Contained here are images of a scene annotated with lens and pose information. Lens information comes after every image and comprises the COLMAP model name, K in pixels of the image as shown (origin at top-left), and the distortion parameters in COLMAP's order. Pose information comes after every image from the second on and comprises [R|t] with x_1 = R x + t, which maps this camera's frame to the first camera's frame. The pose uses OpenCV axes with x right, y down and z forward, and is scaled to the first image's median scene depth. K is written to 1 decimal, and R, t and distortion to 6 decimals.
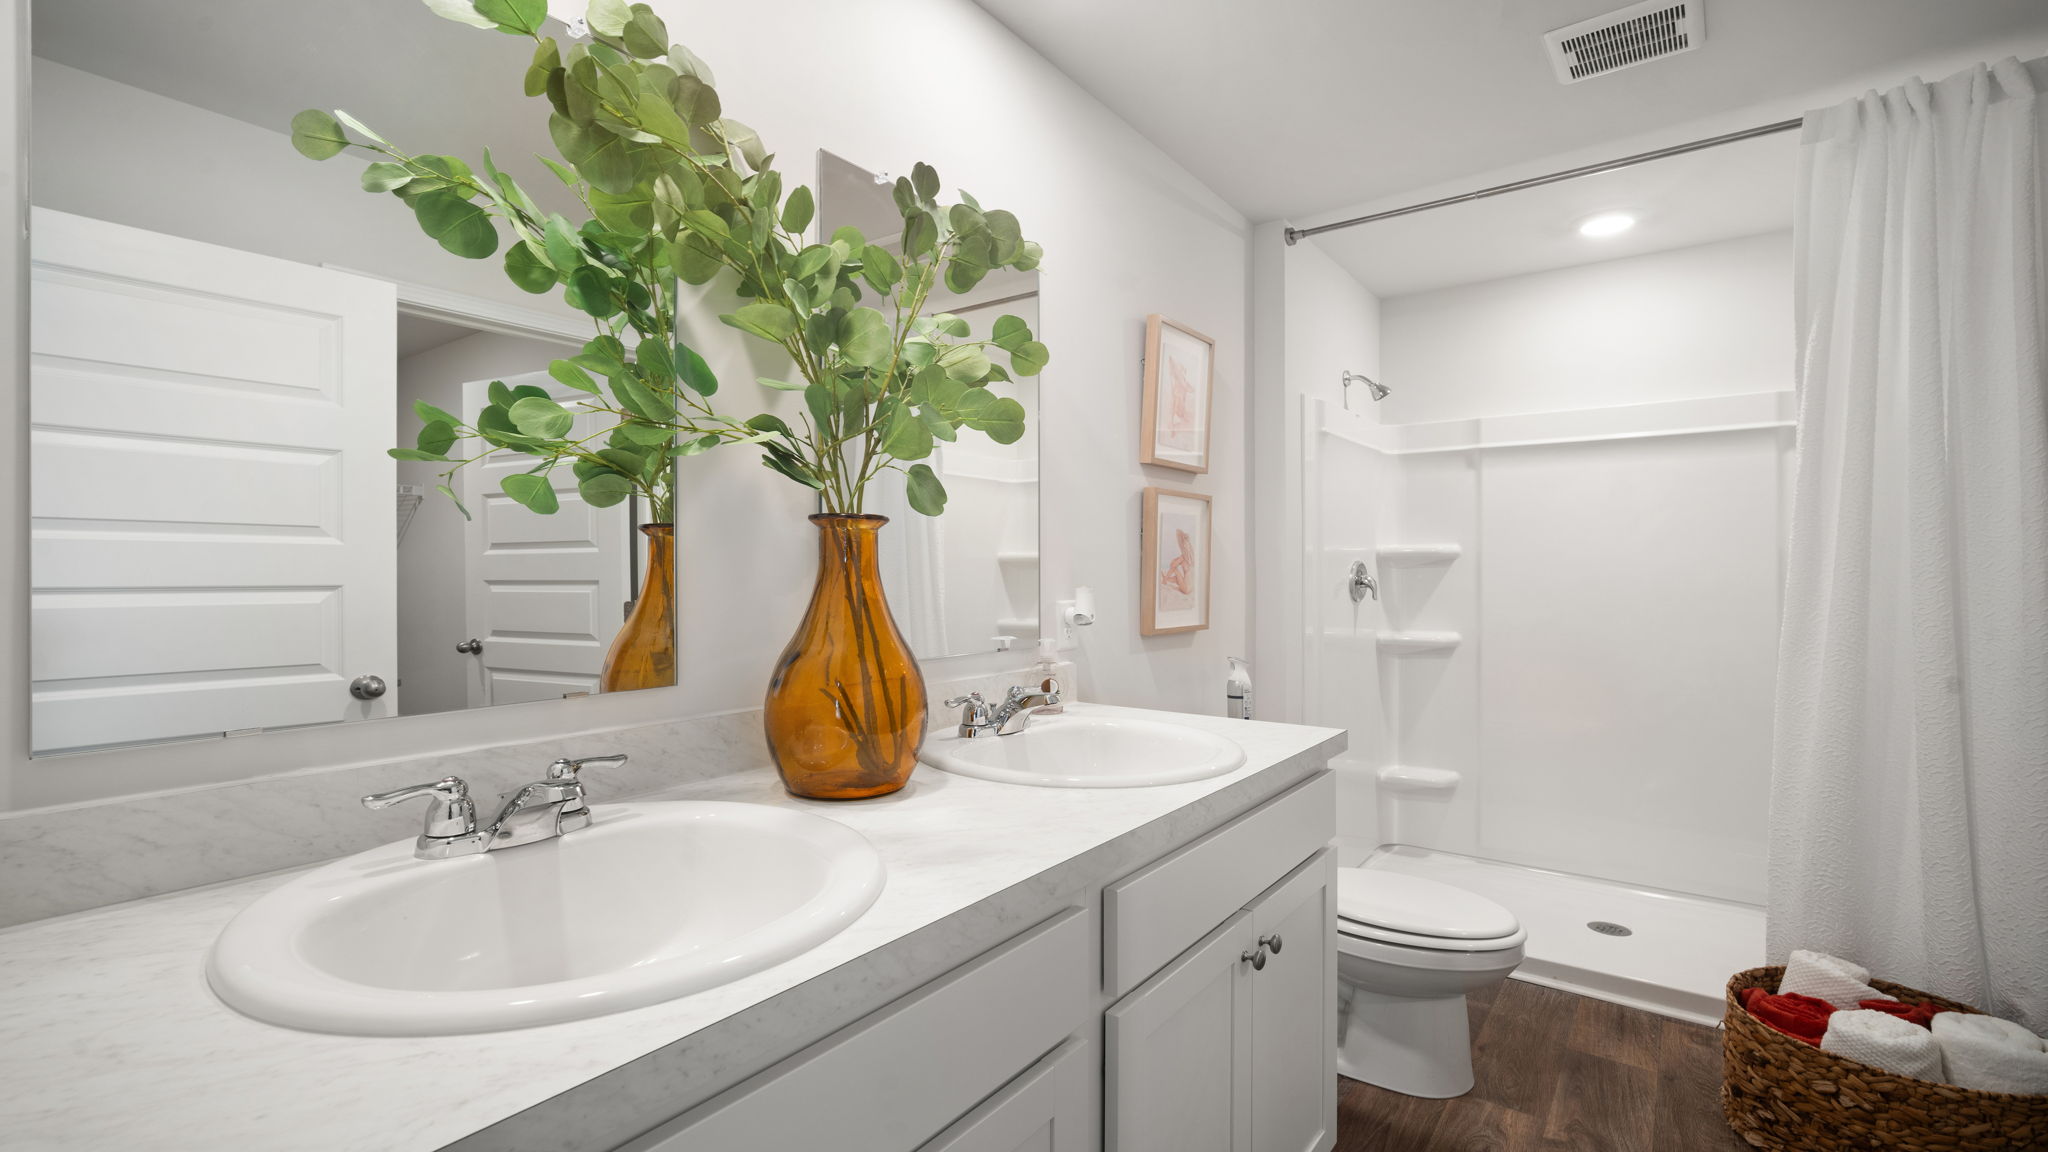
lens RADIAL K [[913.8, 0, 1027.8], [0, 913.8, 577.7], [0, 0, 1]] dist [-0.017145, 0.005535]
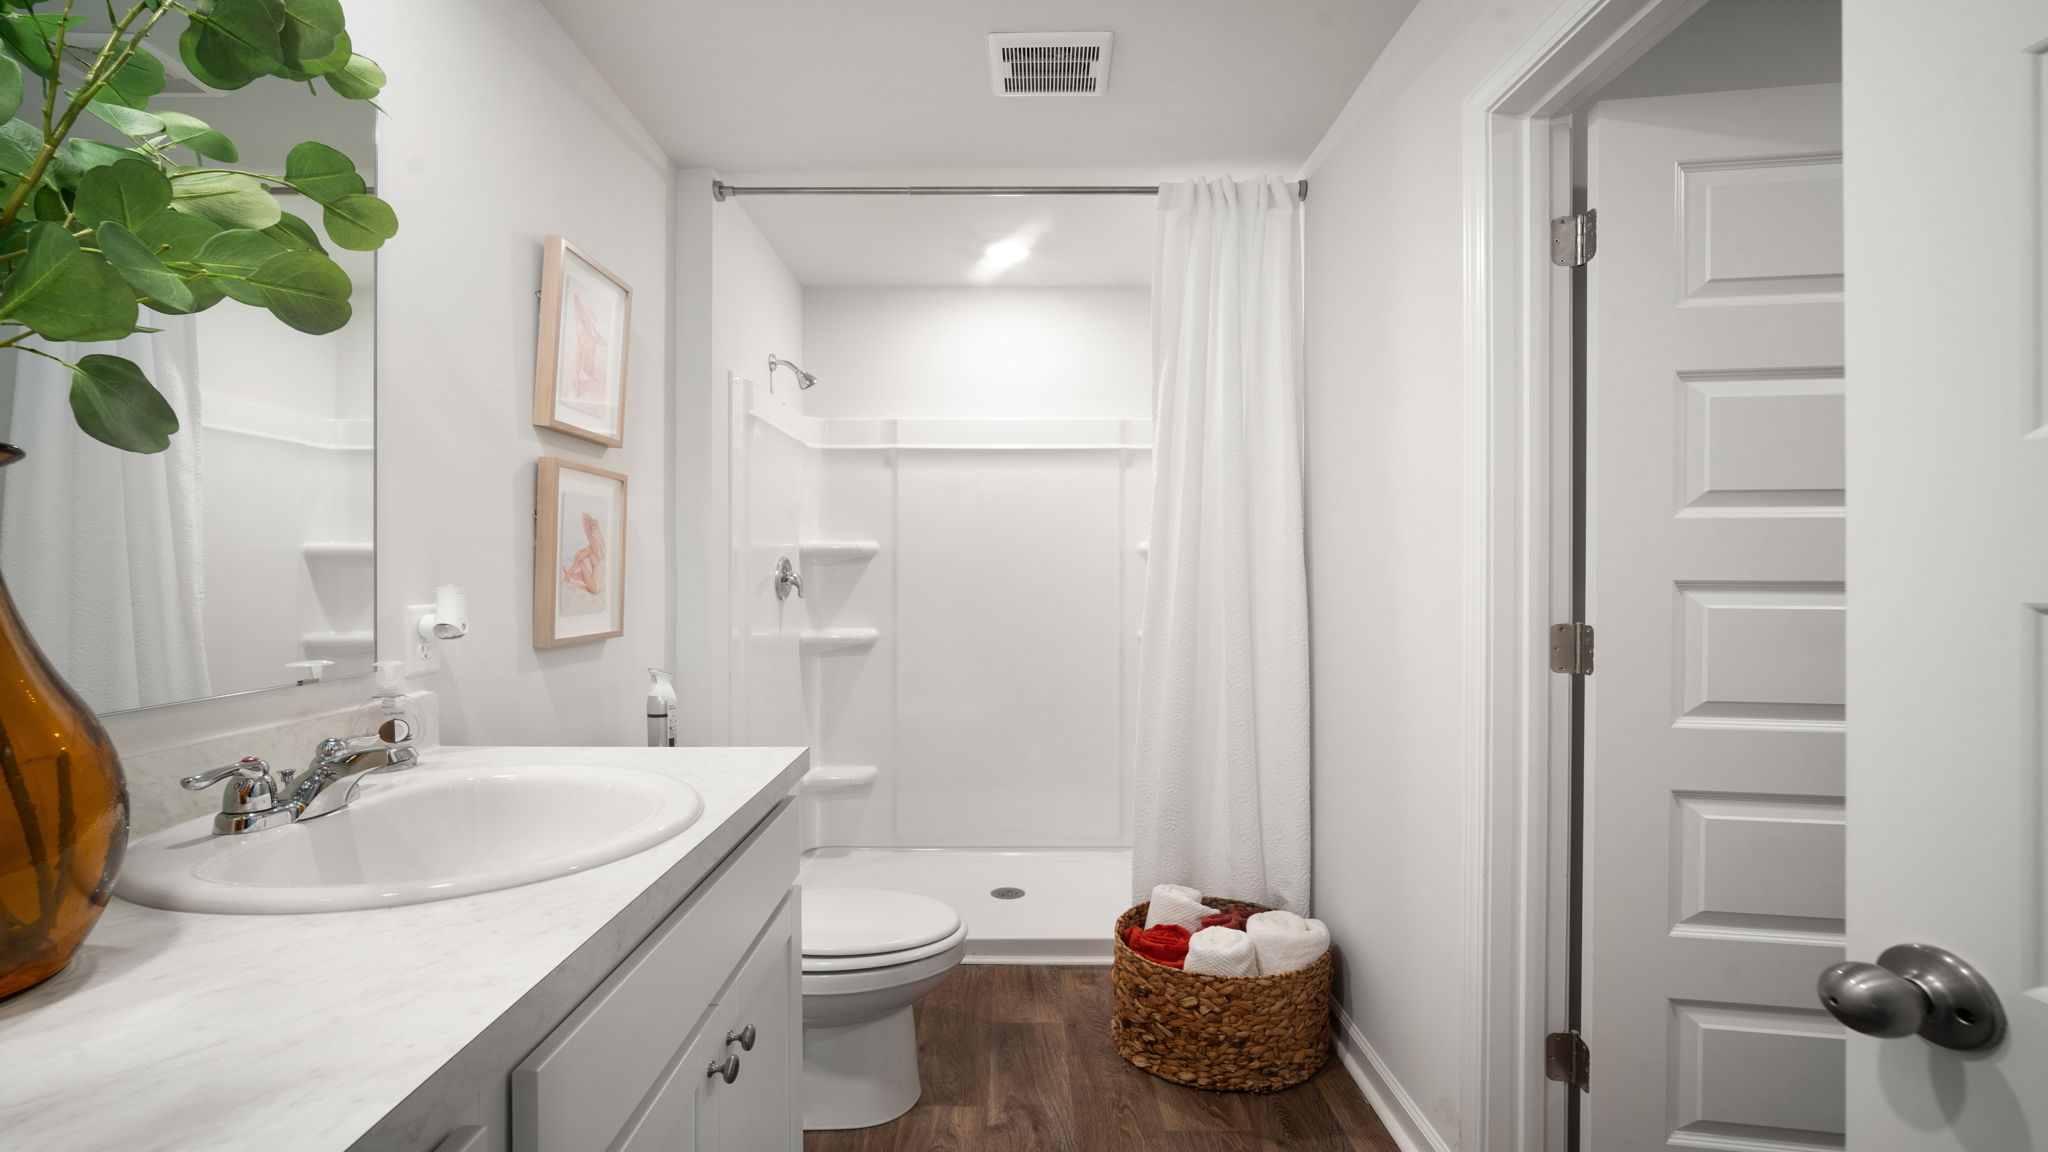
lens RADIAL K [[913.8, 0, 1024.3], [0, 913.8, 570.5], [0, 0, 1]] dist [-0.017145, 0.005535]
pose [[0.803645, 0.000093, 0.595108, -0.001027], [0.004624, 0.999969, -0.006400, 0.004762], [-0.595090, 0.007895, 0.803620, 0.150539]]
